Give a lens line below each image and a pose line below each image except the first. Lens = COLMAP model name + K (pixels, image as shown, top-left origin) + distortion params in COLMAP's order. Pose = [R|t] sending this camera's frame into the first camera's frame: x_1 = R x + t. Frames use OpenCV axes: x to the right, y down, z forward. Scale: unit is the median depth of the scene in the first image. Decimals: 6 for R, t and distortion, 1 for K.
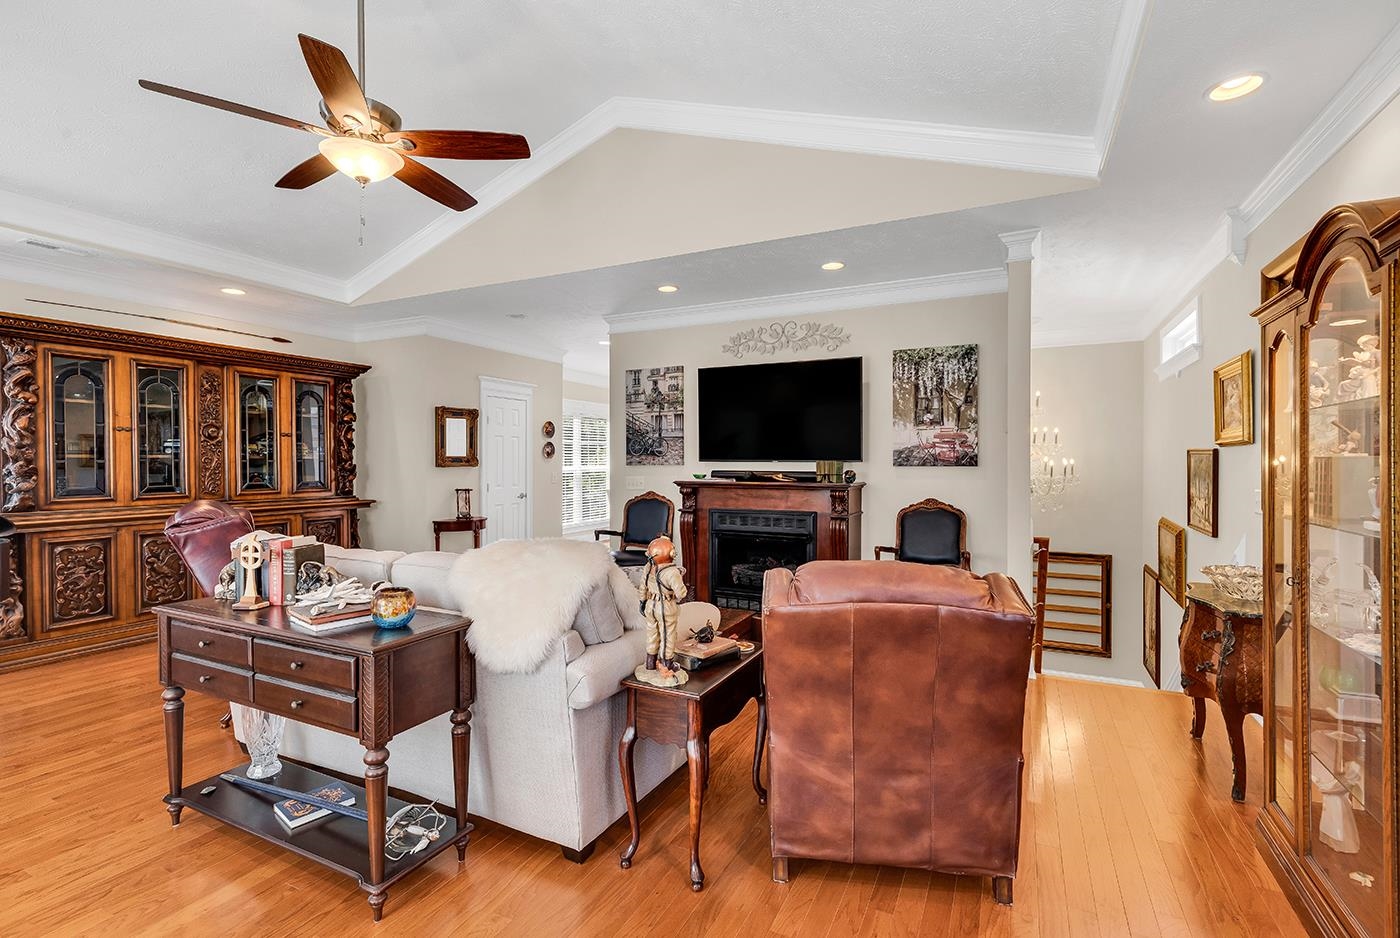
lens RADIAL K [[639.3, 0, 696.1], [0, 639.3, 464.9], [0, 0, 1]] dist [0.005063, 0.000033]
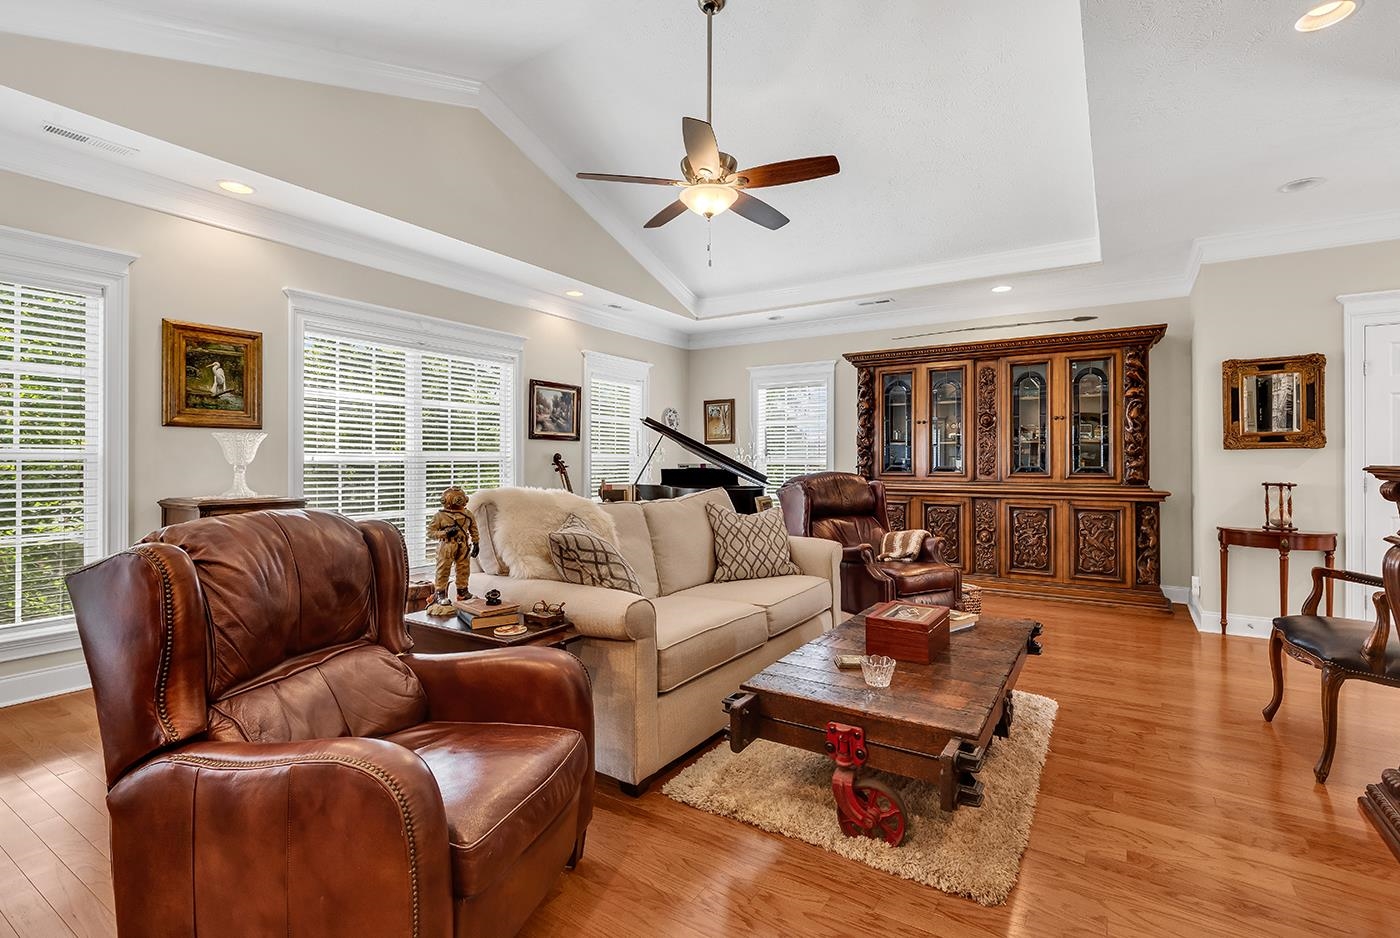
lens RADIAL K [[639.3, 0, 700.0], [0, 639.3, 463.0], [0, 0, 1]] dist [0.005063, 0.000033]
pose [[-0.107193, 0.001010, -0.994238, 0.375356], [-0.008792, 0.999959, 0.001964, 0.024132], [0.994199, 0.008952, -0.107179, 0.564465]]
